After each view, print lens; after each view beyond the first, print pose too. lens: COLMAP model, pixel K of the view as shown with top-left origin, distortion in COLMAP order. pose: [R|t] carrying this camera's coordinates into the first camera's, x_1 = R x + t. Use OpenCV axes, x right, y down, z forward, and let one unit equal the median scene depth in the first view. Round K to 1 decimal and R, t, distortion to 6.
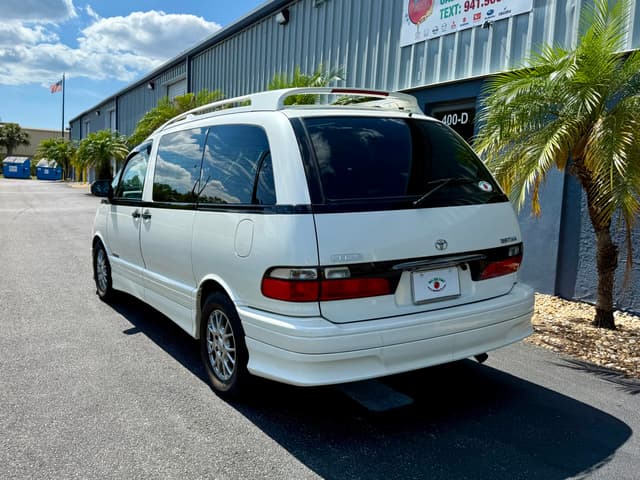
lens RADIAL K [[596.5, 0, 282.0], [0, 596.5, 239.0], [0, 0, 1]] dist [-0.010288, -0.022665]
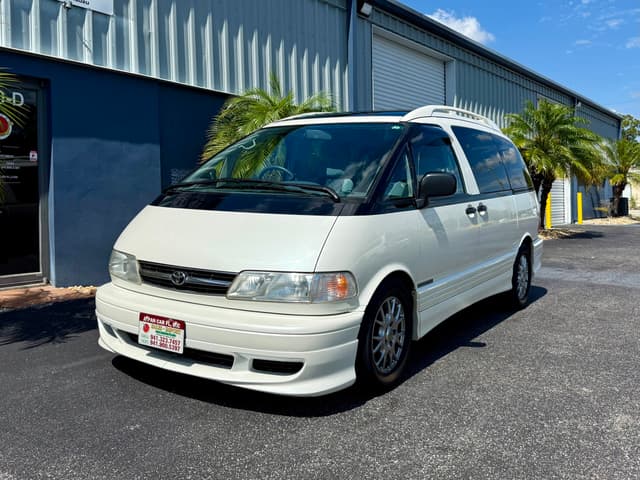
lens RADIAL K [[593.6, 0, 316.1], [0, 593.6, 205.2], [0, 0, 1]] dist [0.005536, -0.007499]
pose [[-0.446158, -0.031802, 0.894389, -0.654144], [0.090698, 0.992616, 0.080538, -0.098528], [-0.890346, 0.117052, -0.439980, 1.117001]]
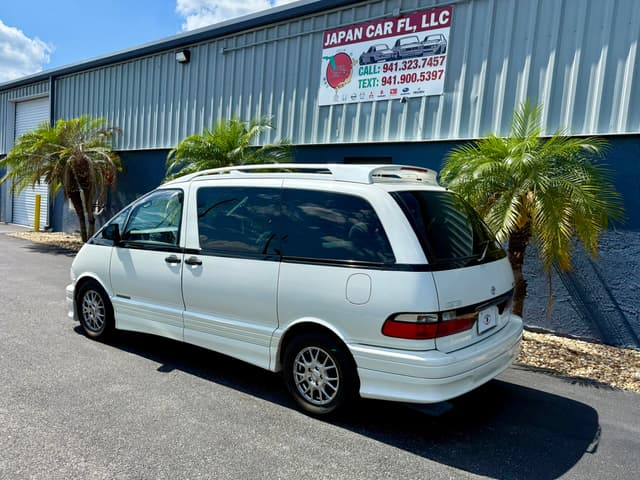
lens RADIAL K [[548.5, 0, 332.0], [0, 548.5, 281.3], [0, 0, 1]] dist [0.005174, -0.018709]
pose [[0.917768, -0.019300, 0.396648, -0.261537], [0.002804, 0.999108, 0.042126, -0.030327], [-0.397107, -0.037549, 0.917004, -0.008931]]
